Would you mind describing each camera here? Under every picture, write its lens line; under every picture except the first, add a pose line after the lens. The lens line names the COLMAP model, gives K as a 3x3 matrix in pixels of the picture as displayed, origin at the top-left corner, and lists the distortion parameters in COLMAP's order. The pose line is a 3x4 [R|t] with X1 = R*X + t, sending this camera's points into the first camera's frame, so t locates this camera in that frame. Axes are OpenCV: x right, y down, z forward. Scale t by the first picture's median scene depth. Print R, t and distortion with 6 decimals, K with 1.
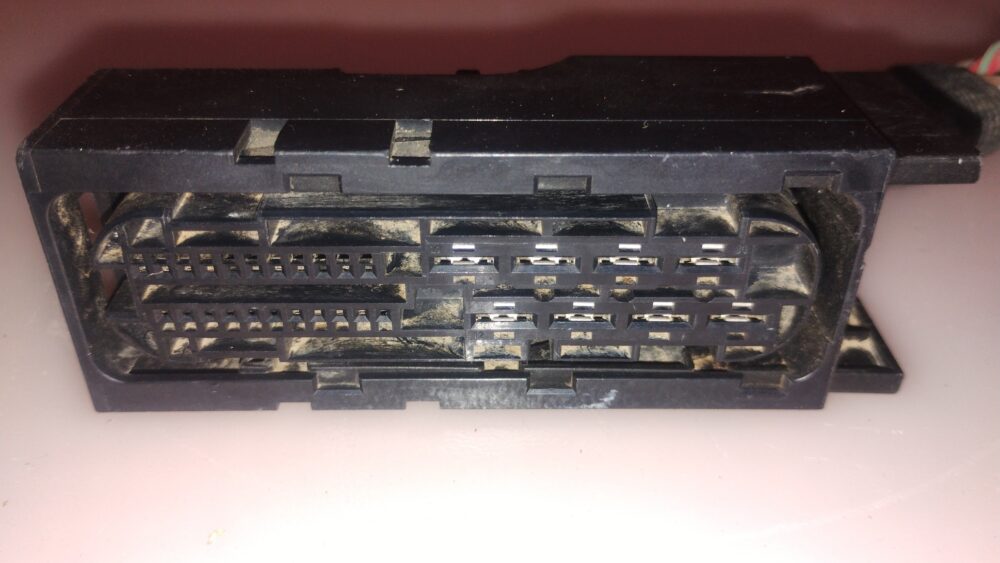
lens RADIAL K [[856.2, 0, 500.0], [0, 856.2, 281.5], [0, 0, 1]] dist [0.053077, -0.191238]
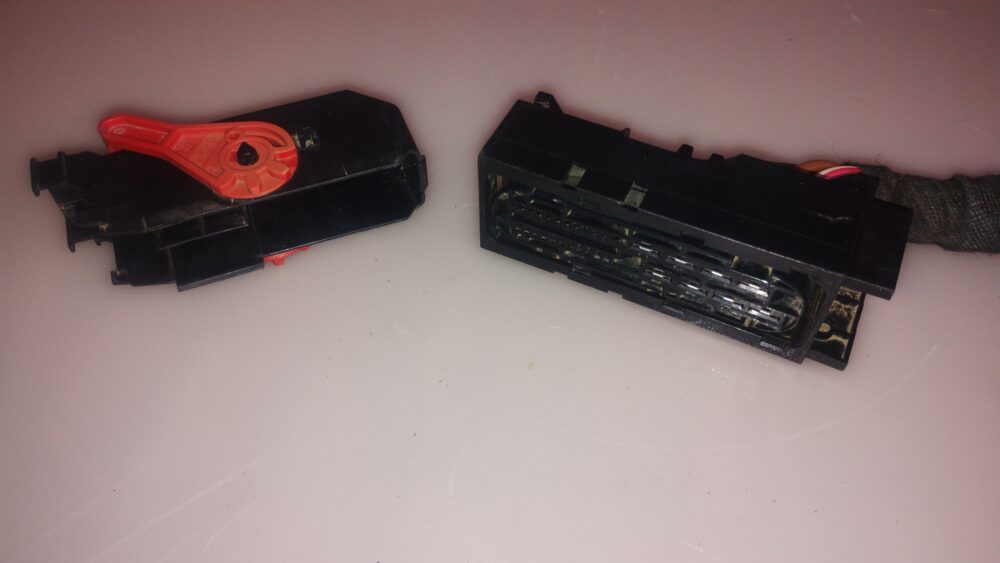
lens RADIAL K [[856.2, 0, 500.0], [0, 856.2, 281.5], [0, 0, 1]] dist [0.053077, -0.191238]
pose [[0.893389, 0.342170, -0.291163, 0.291611], [-0.238433, 0.910354, 0.338239, -0.594543], [0.380796, -0.232756, 0.894885, -1.125462]]
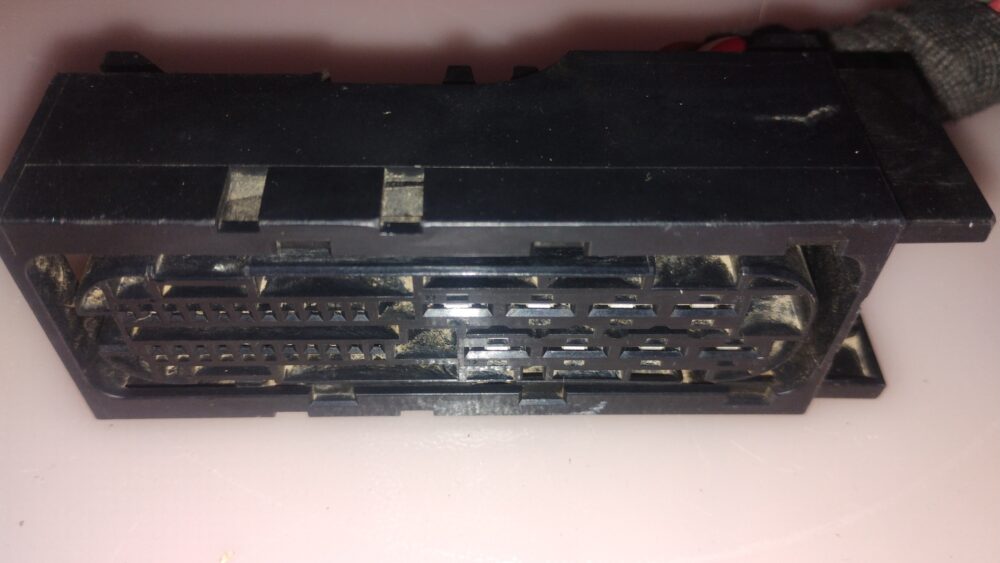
lens RADIAL K [[856.2, 0, 500.0], [0, 856.2, 281.5], [0, 0, 1]] dist [0.053077, -0.191238]
pose [[0.999811, 0.002824, 0.019210, -0.012024], [-0.007768, 0.964904, 0.262487, -0.302444], [-0.017795, -0.262587, 0.964744, 0.054195]]
